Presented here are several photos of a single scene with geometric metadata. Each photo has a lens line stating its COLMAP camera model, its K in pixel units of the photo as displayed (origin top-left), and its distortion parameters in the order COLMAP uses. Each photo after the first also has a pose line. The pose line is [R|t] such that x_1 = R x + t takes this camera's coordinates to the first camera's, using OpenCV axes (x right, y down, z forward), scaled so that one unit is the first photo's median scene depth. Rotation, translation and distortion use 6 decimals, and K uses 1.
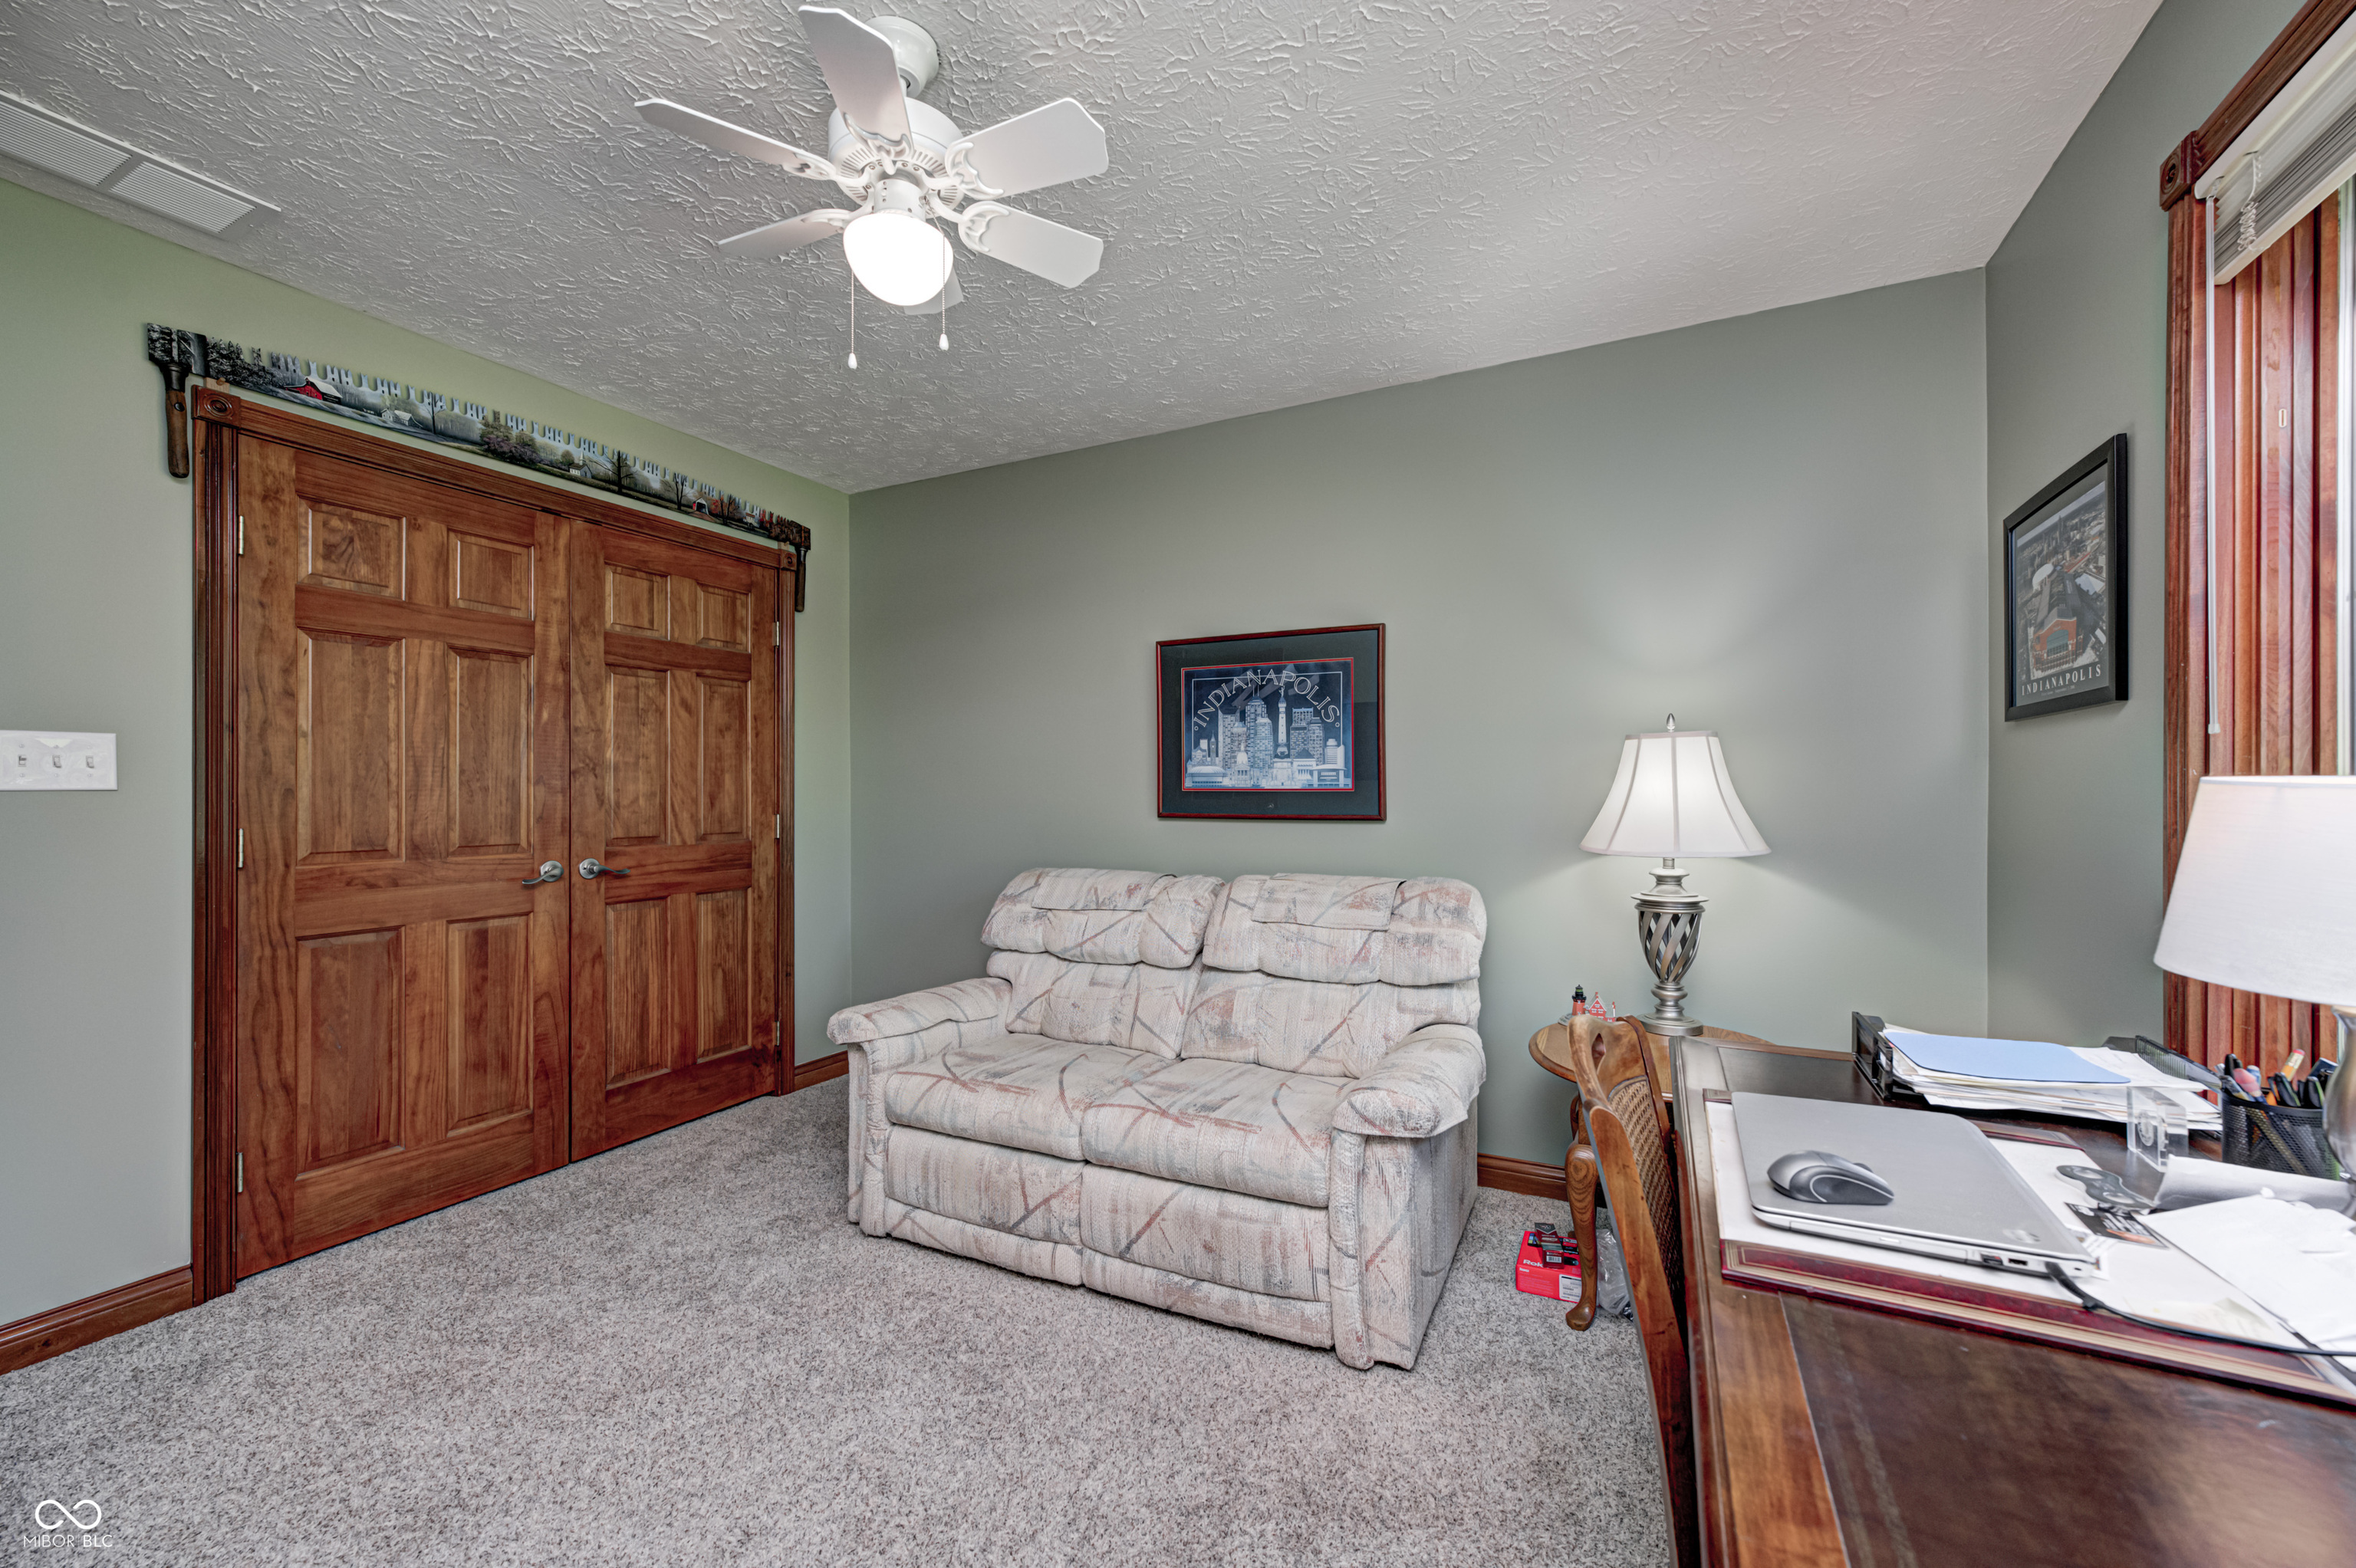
lens RADIAL K [[935.5, 0, 1180.6], [0, 935.5, 787.3], [0, 0, 1]] dist [-0.003525, 0.000835]
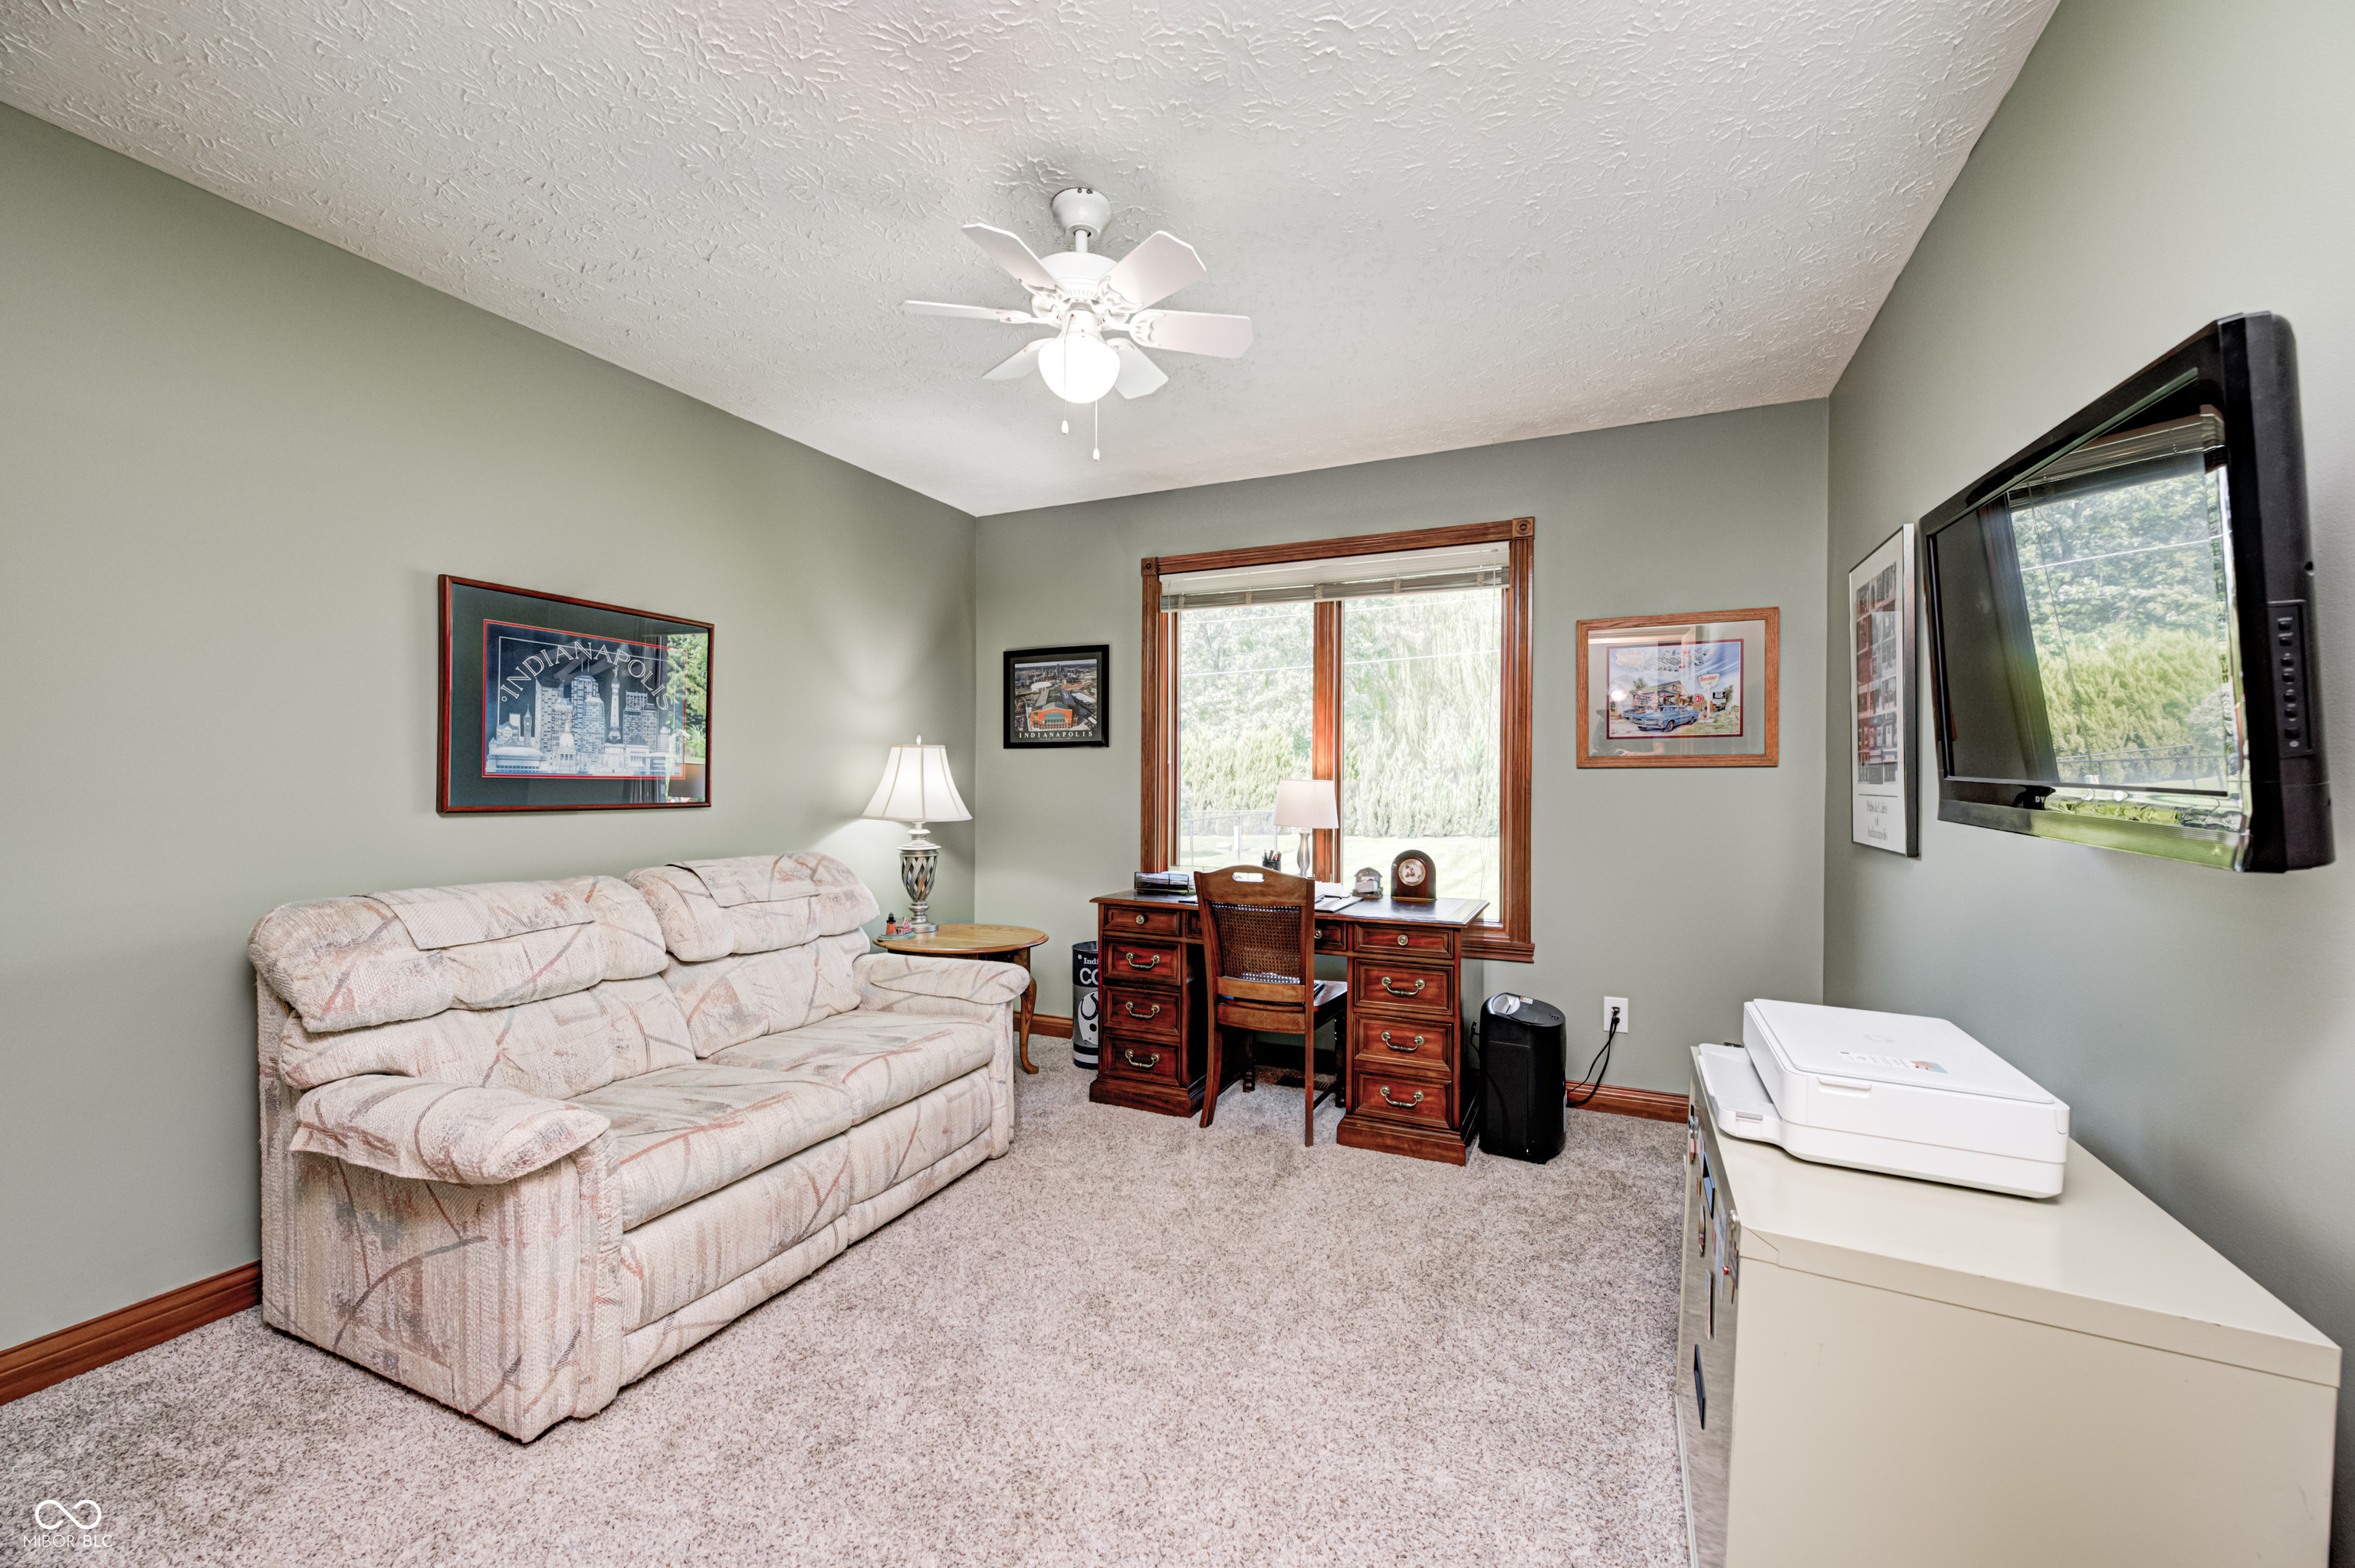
lens RADIAL K [[935.1, 0, 1181.2], [0, 935.1, 786.0], [0, 0, 1]] dist [-0.003525, 0.000835]
pose [[-0.043592, -0.000952, 0.999049, -0.840383], [-0.008940, 0.999960, 0.000563, 0.005820], [-0.999009, -0.008907, -0.043599, 0.480506]]
